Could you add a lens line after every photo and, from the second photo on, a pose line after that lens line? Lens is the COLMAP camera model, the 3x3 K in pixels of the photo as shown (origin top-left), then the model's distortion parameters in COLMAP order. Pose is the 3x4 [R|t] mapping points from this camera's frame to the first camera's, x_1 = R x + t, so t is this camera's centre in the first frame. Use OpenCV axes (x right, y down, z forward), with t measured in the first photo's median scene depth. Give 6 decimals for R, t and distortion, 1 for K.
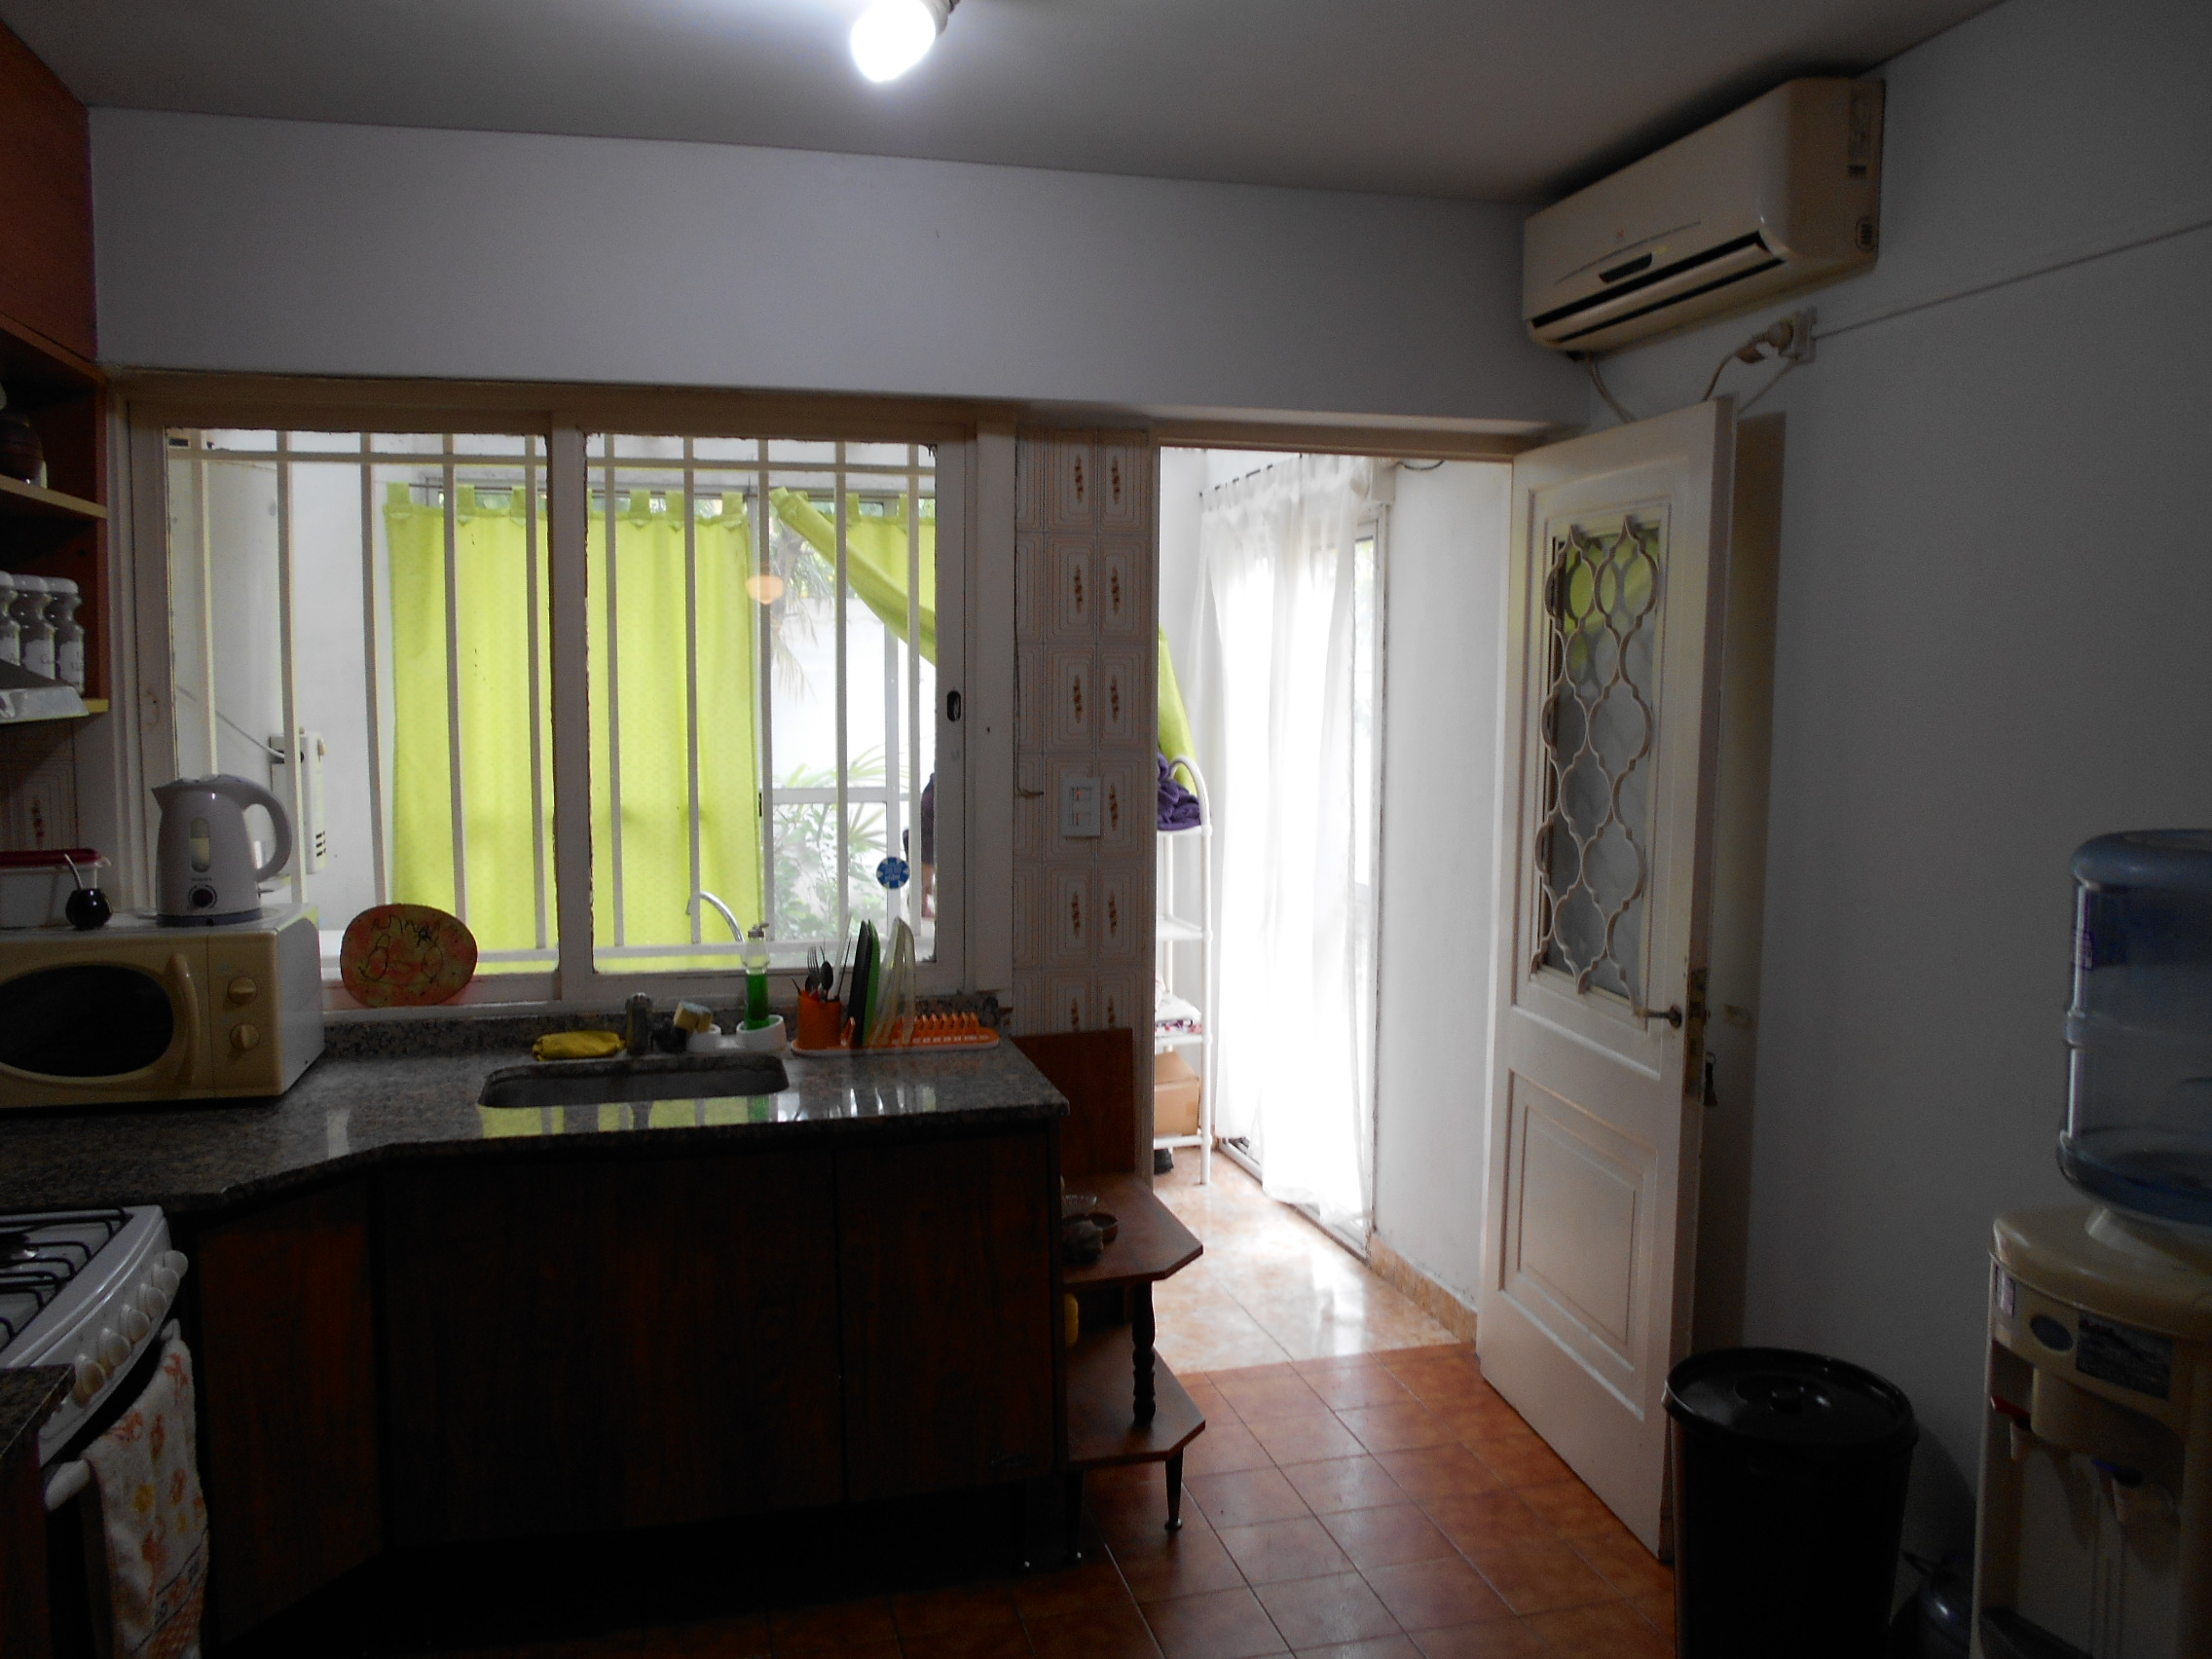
lens RADIAL K [[1694.4, 0, 1087.7], [0, 1694.4, 815.6], [0, 0, 1]] dist [-0.094612, 0.089957]
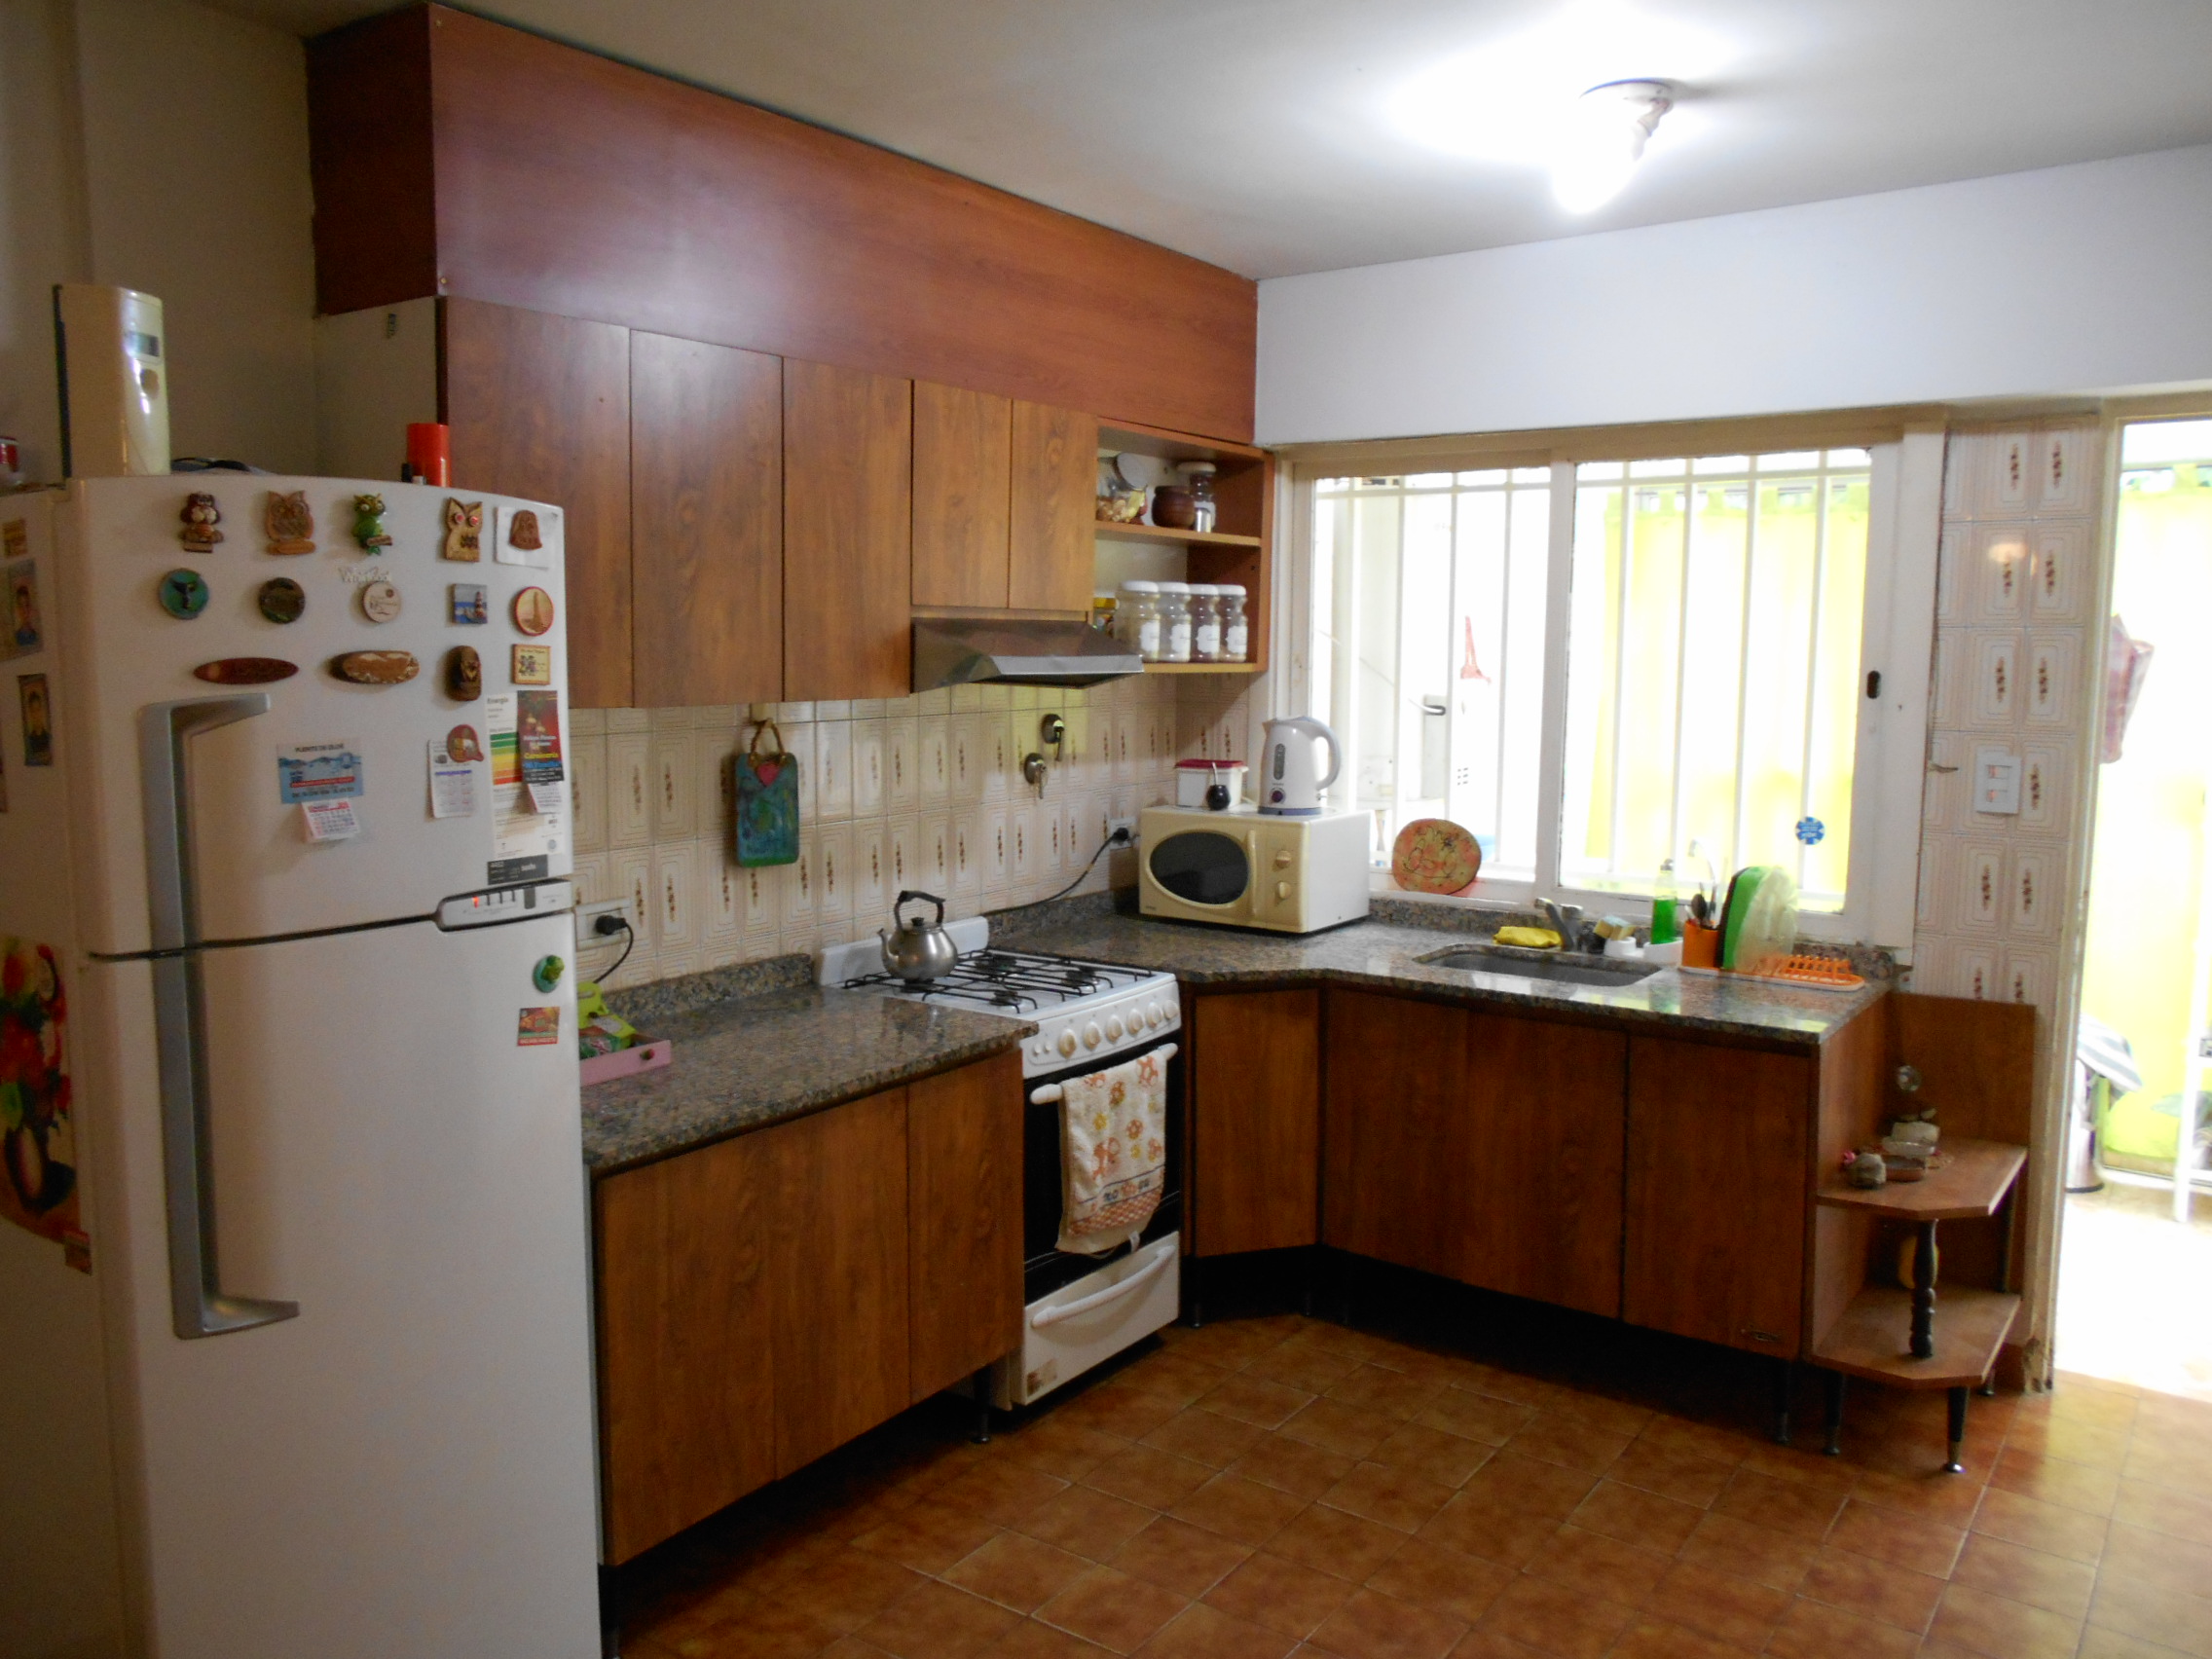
lens RADIAL K [[1694.4, 0, 1087.7], [0, 1694.4, 815.6], [0, 0, 1]] dist [-0.094612, 0.089957]
pose [[0.612940, 0.080640, -0.786004, 0.495552], [-0.070125, 0.996405, 0.047542, 0.005018], [0.787012, 0.025978, 0.616391, -0.070625]]
